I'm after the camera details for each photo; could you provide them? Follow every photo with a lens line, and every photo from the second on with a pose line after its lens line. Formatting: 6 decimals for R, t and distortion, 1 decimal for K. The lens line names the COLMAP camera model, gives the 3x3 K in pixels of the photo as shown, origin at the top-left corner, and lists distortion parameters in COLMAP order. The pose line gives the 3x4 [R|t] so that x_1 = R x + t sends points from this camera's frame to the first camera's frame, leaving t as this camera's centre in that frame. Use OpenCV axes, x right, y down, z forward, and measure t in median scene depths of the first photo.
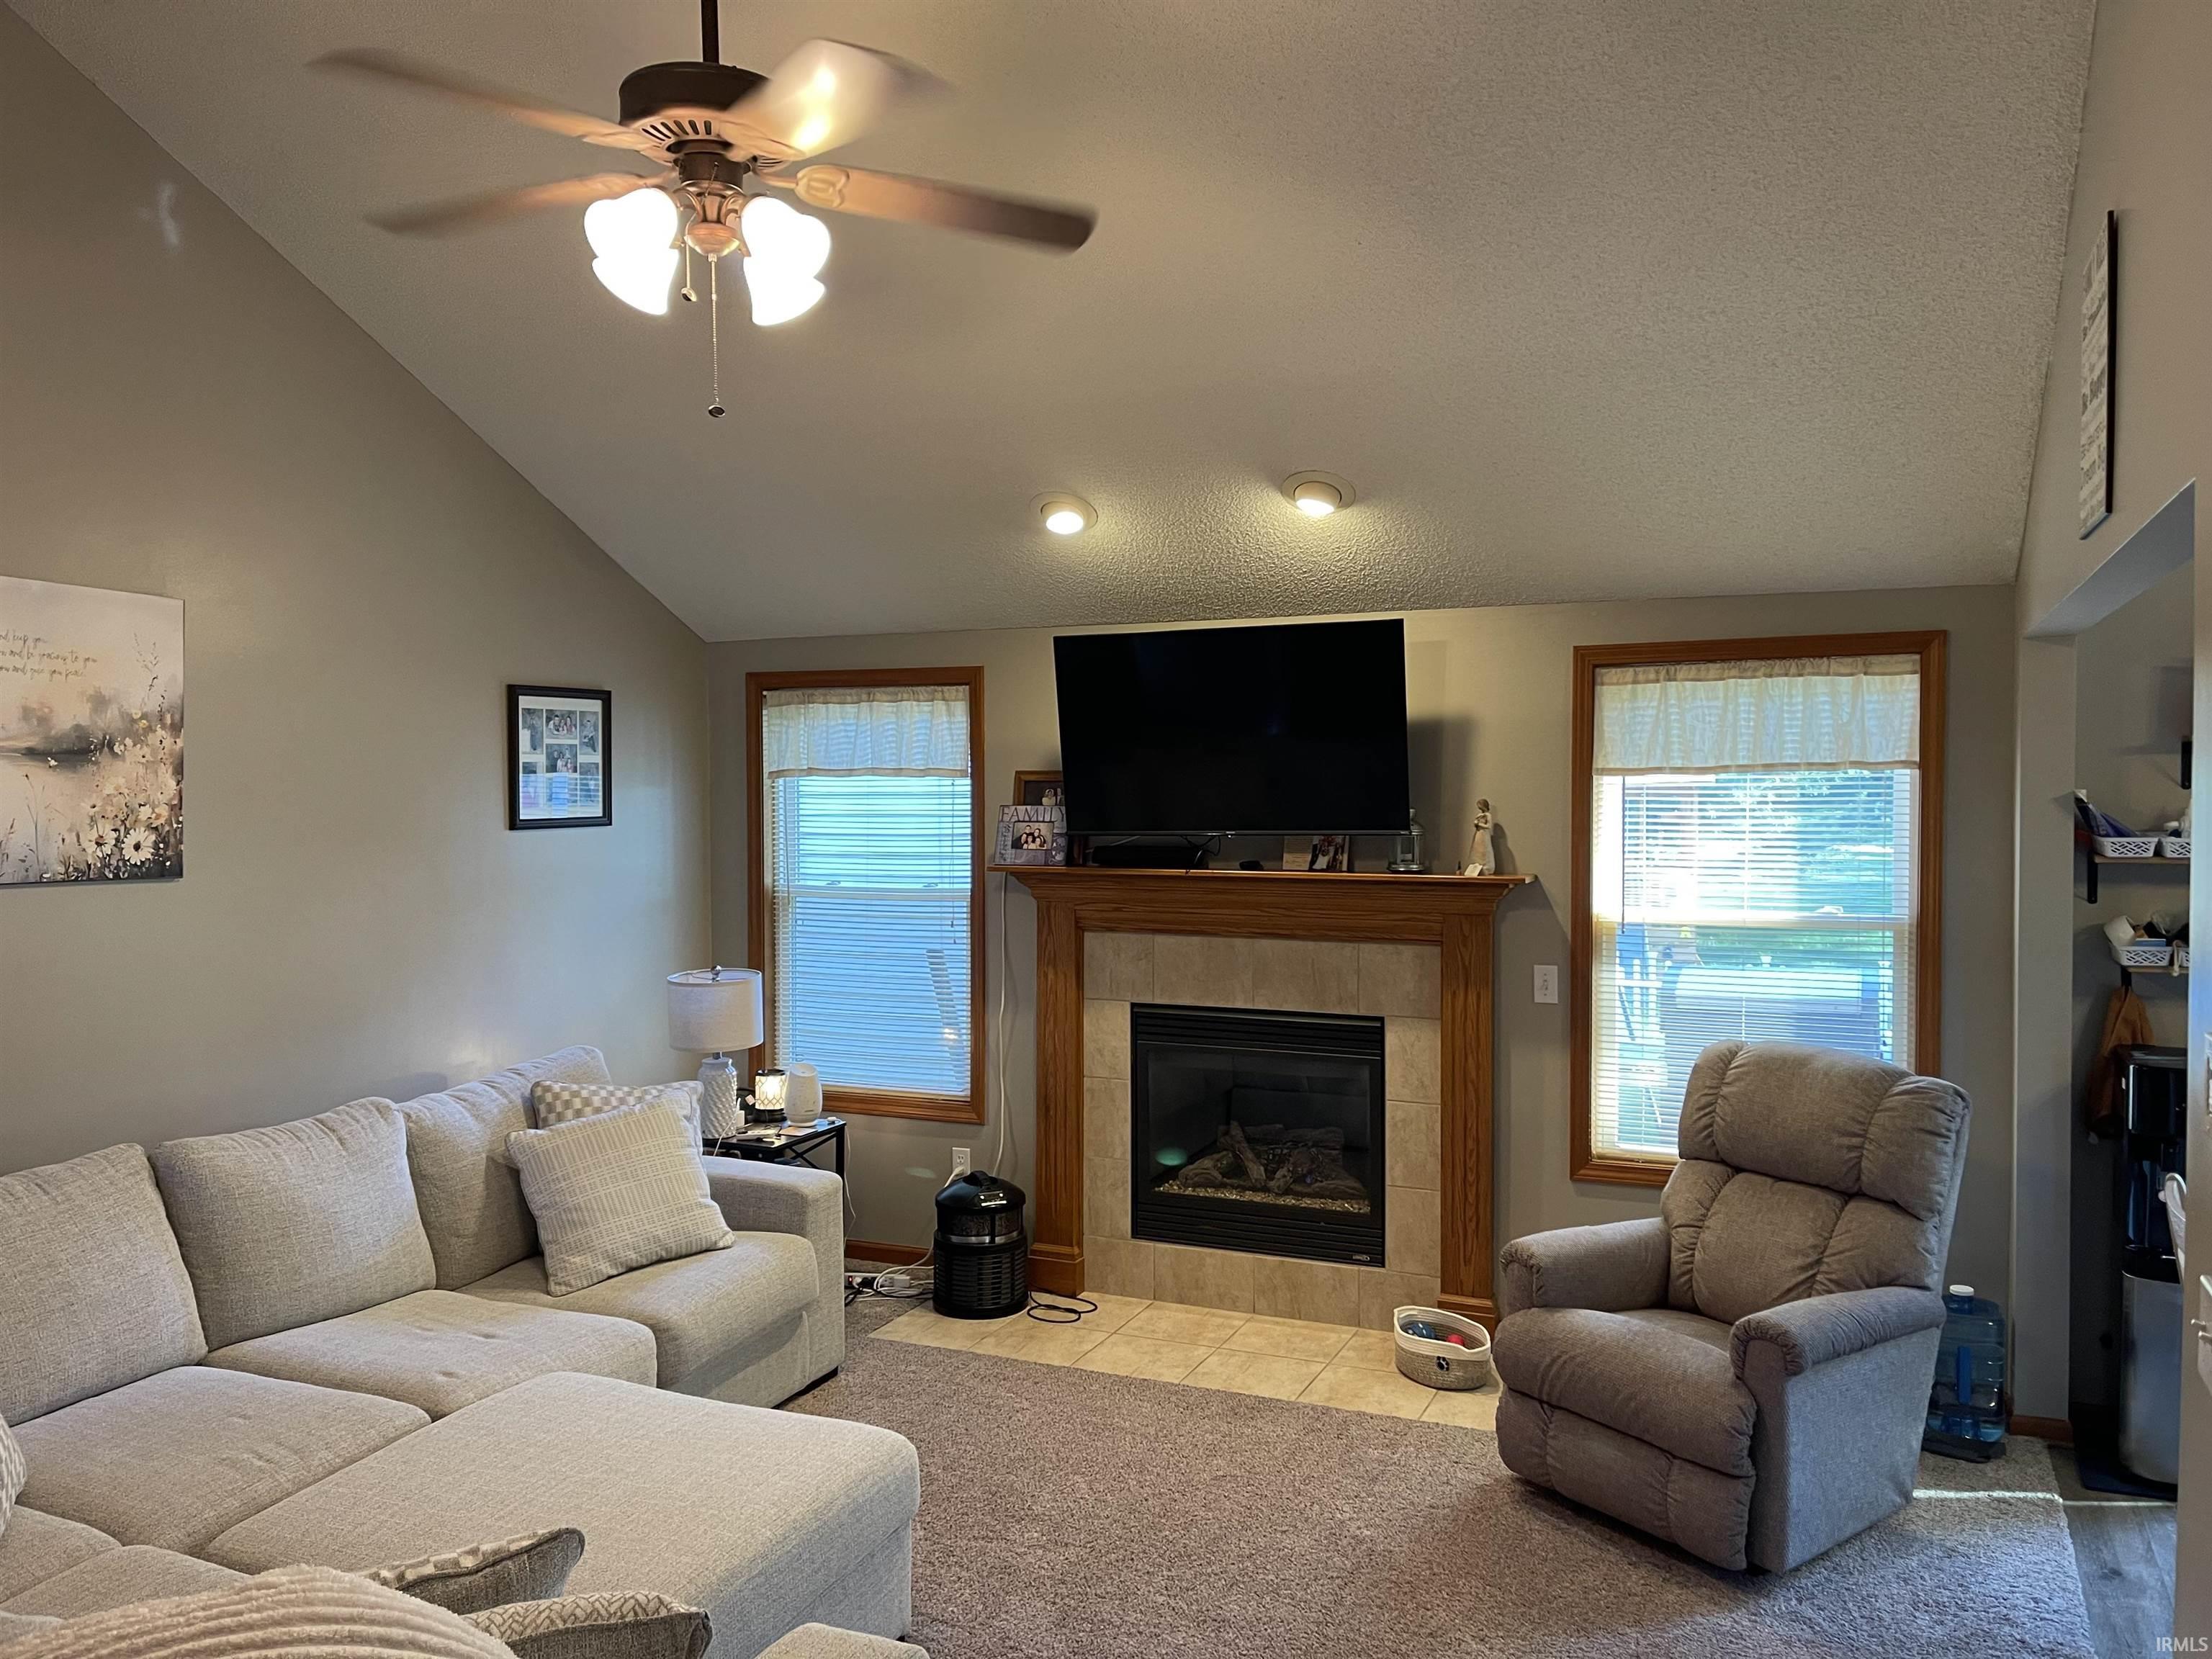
lens RADIAL K [[1663.5, 0, 1102.6], [0, 1663.5, 822.1], [0, 0, 1]] dist [0.106033, -0.115547]
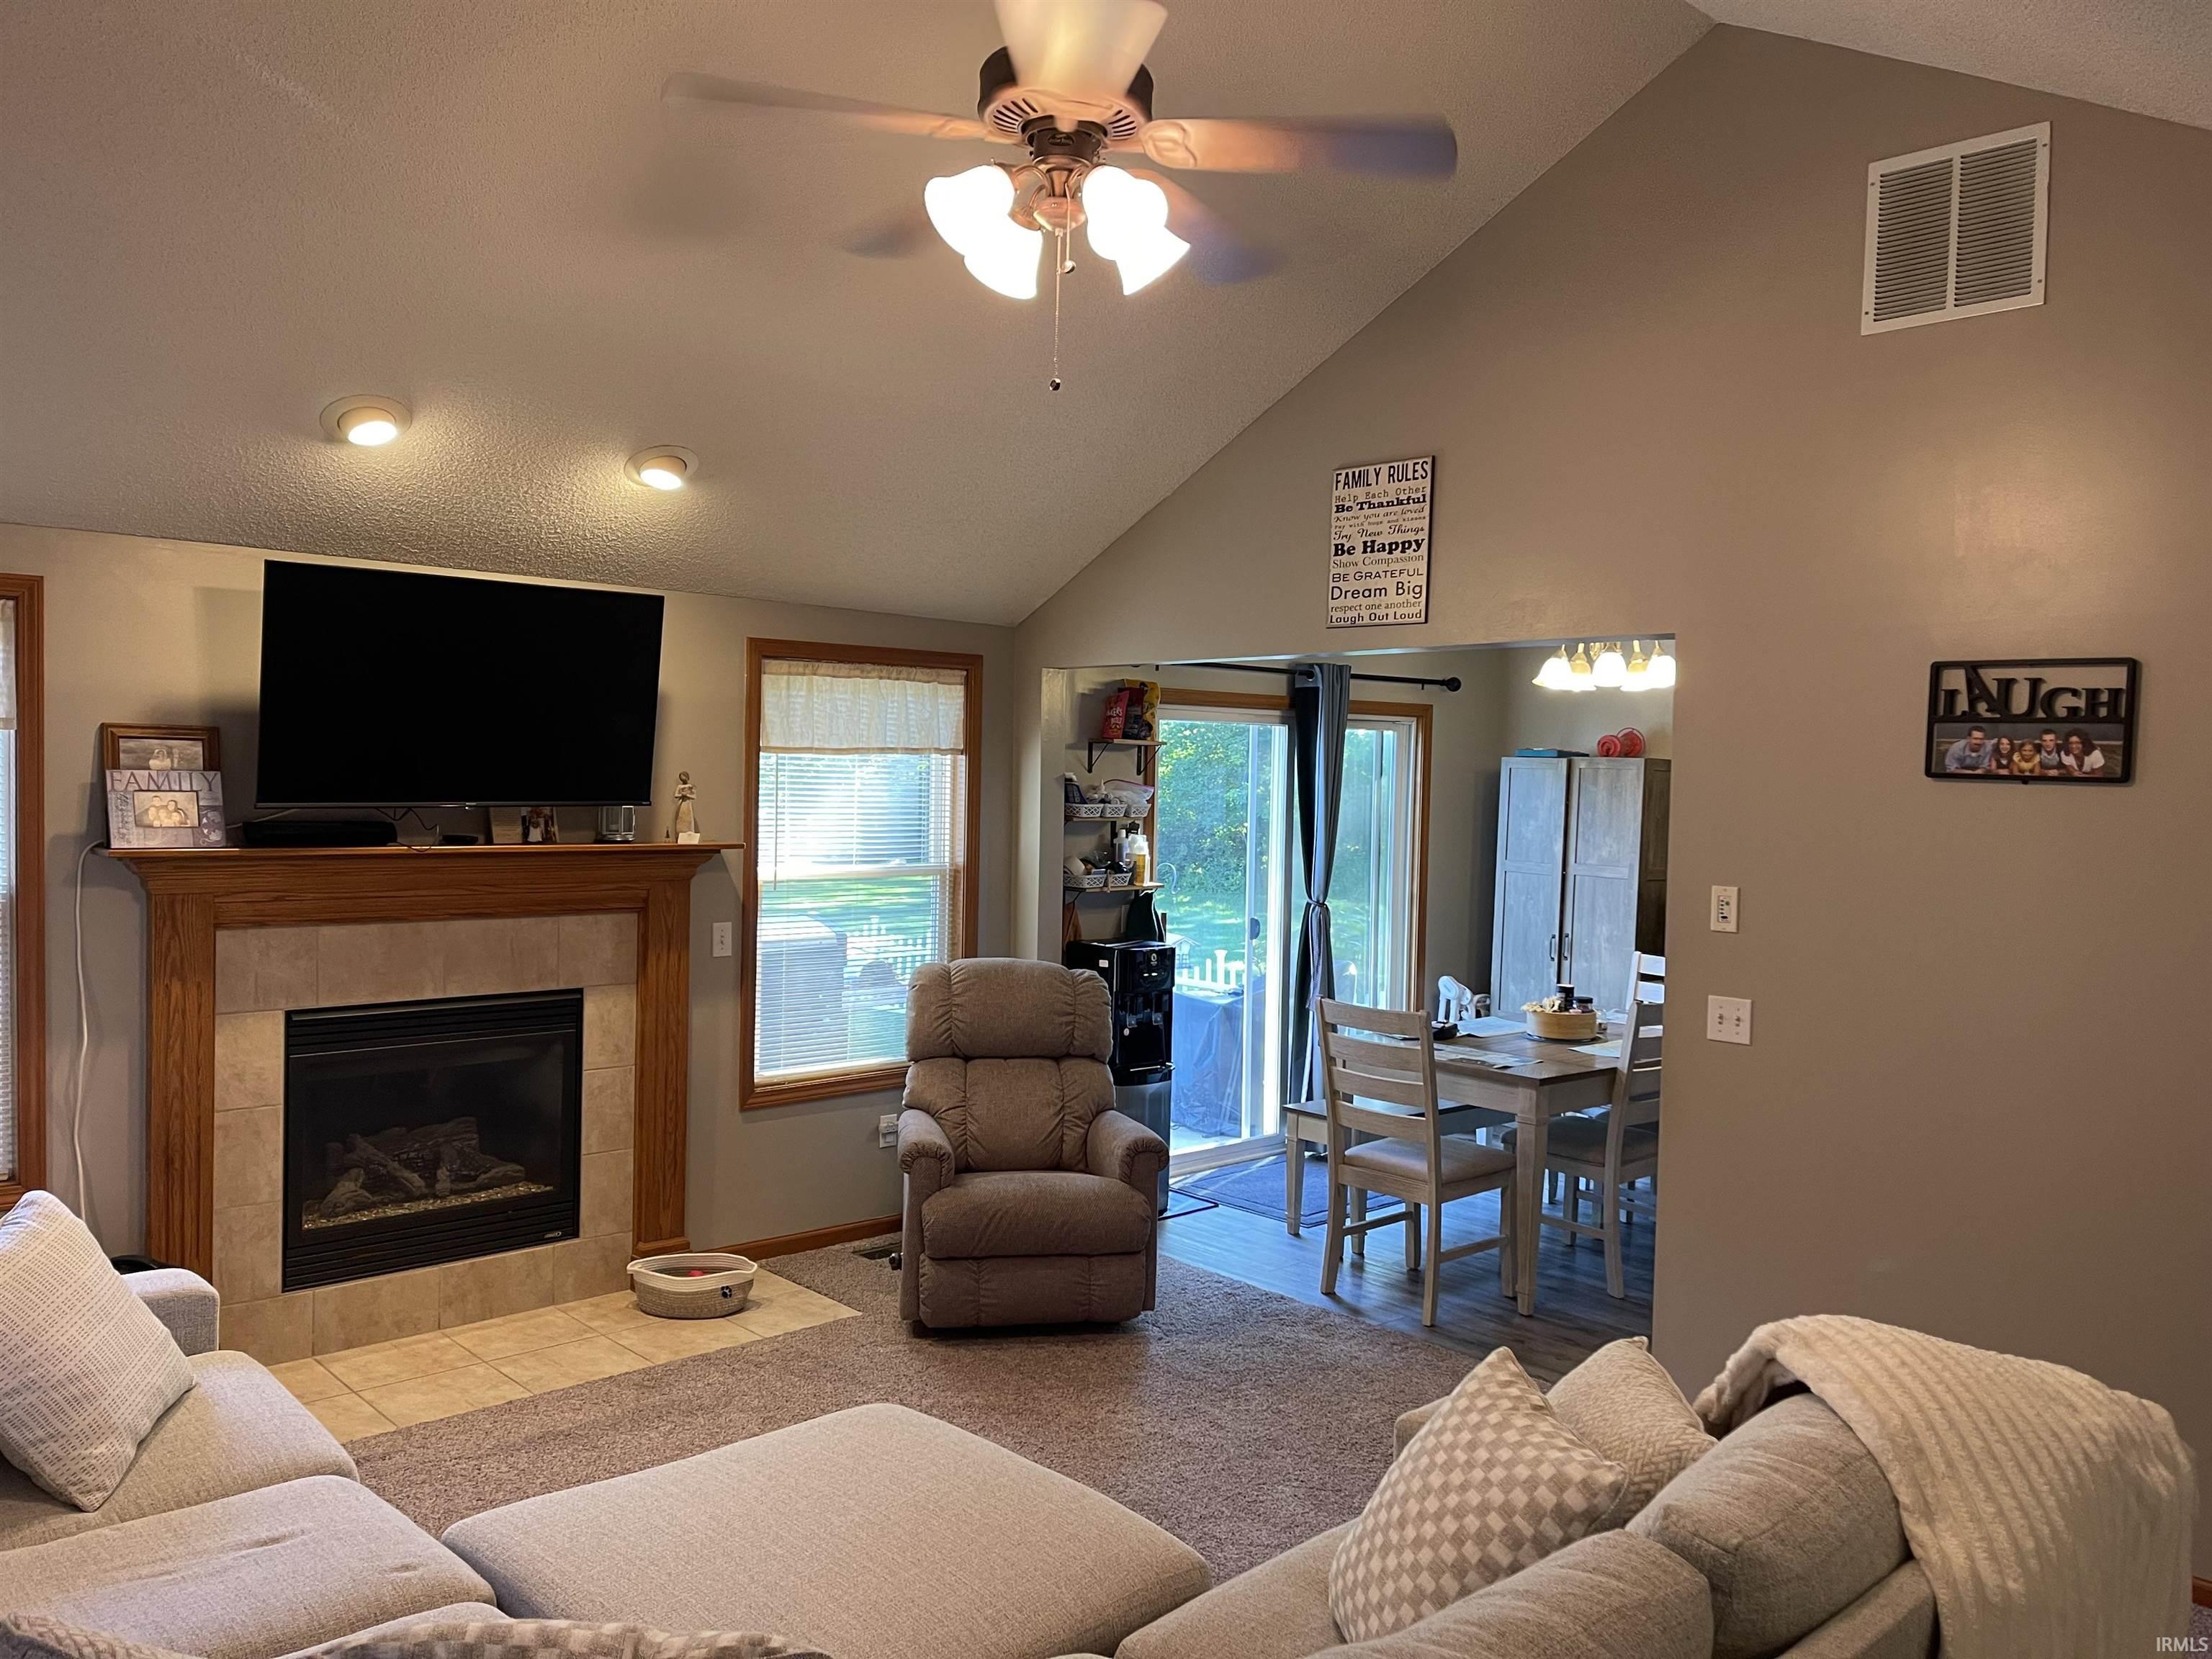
lens RADIAL K [[1639.1, 0, 1099.3], [0, 1639.1, 831.2], [0, 0, 1]] dist [0.026422, -0.002883]
pose [[0.416605, -0.016023, 0.908946, -0.597179], [0.003640, 0.999866, 0.015957, 0.008251], [-0.909080, -0.003339, 0.416608, 0.311507]]
